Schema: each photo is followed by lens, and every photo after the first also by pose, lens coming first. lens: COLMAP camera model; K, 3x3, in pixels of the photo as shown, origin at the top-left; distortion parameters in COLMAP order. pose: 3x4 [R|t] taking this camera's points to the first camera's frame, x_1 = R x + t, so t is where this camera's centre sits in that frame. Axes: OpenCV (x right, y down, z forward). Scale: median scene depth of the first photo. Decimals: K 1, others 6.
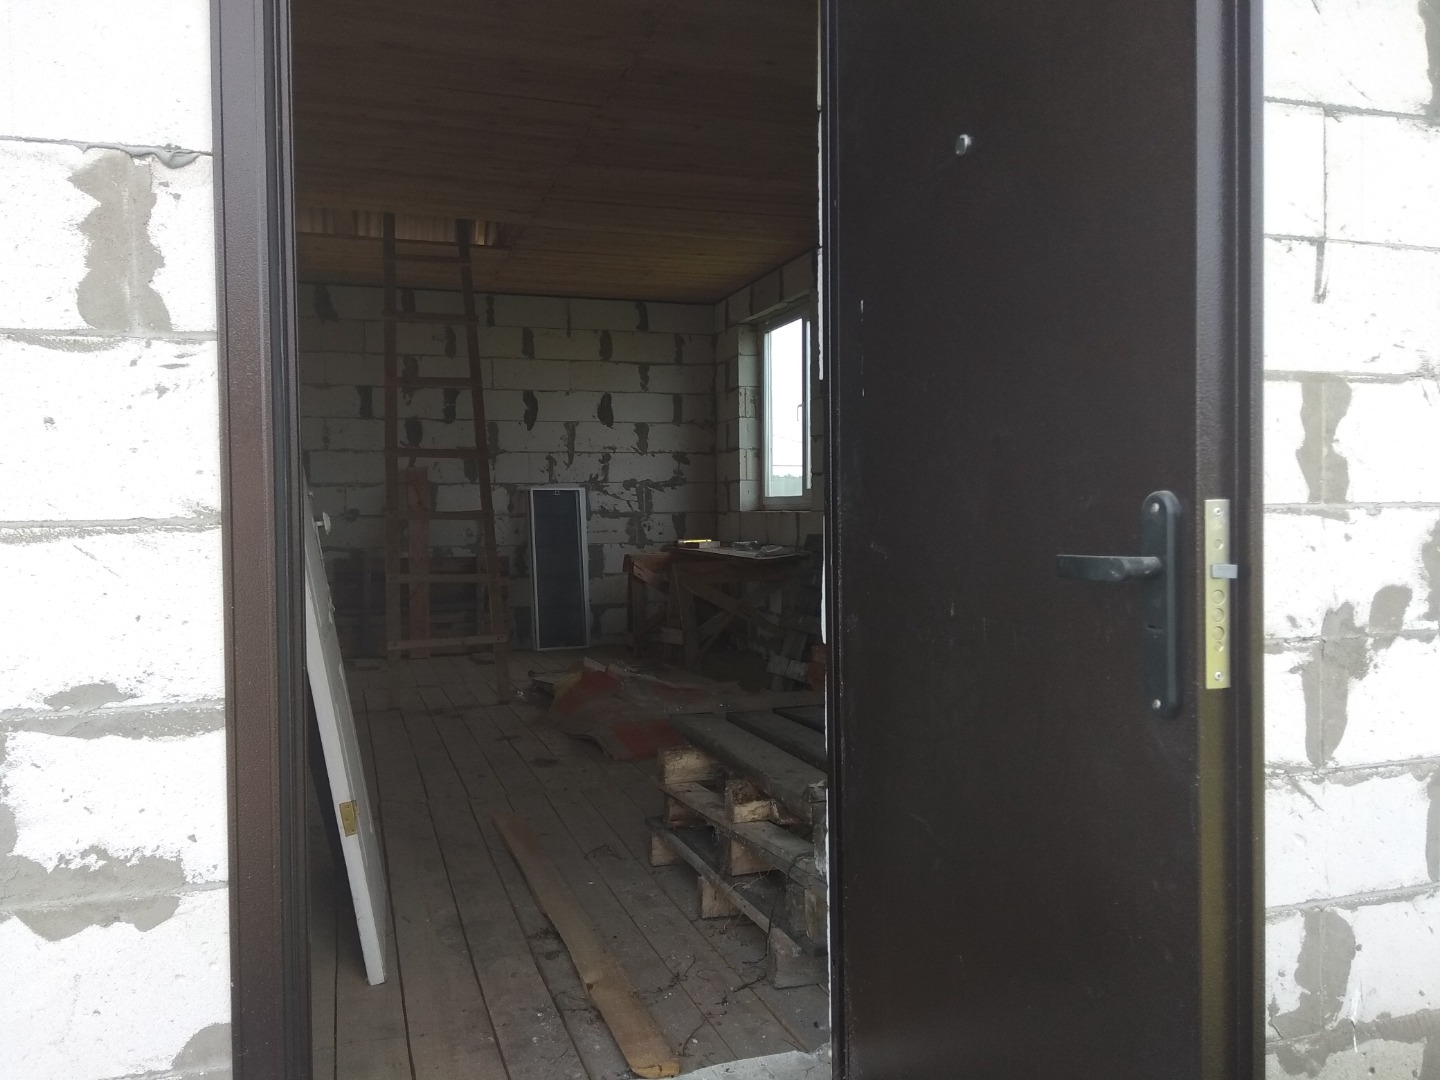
lens RADIAL K [[1155.3, 0, 716.6], [0, 1155.3, 536.9], [0, 0, 1]] dist [0.088969, -0.124380]
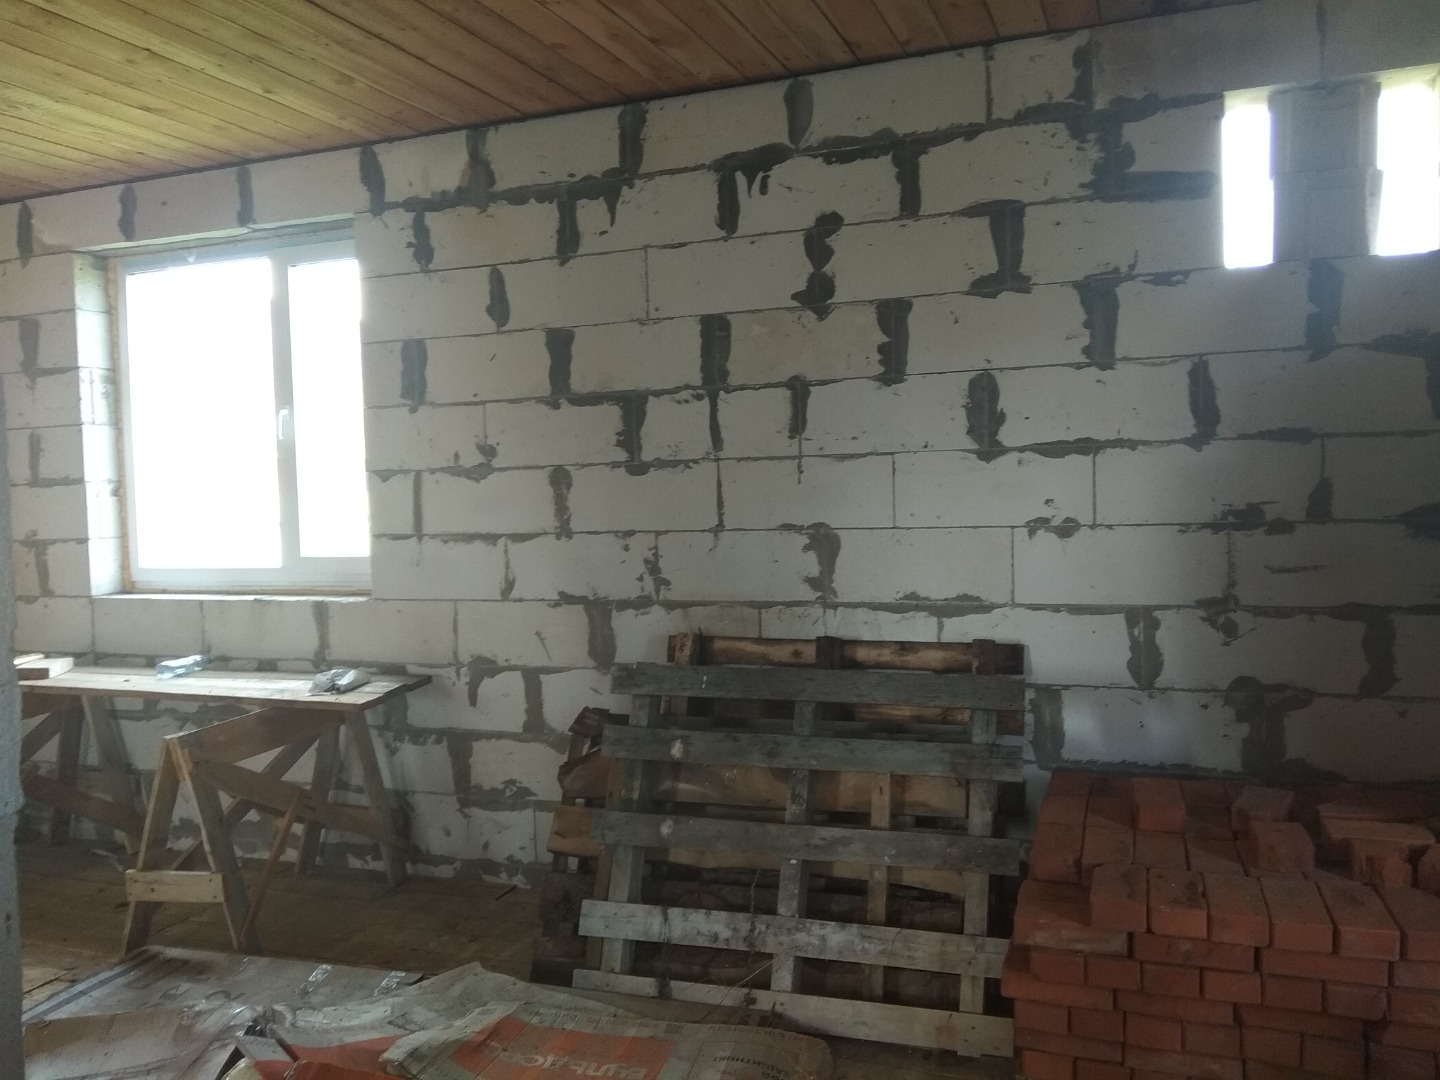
lens RADIAL K [[1155.3, 0, 726.8], [0, 1155.3, 537.4], [0, 0, 1]] dist [0.088969, -0.124380]
pose [[0.636904, -0.046082, 0.769564, -0.212796], [0.039718, 0.998848, 0.026940, -0.052176], [-0.769919, 0.013407, 0.638001, 0.411177]]
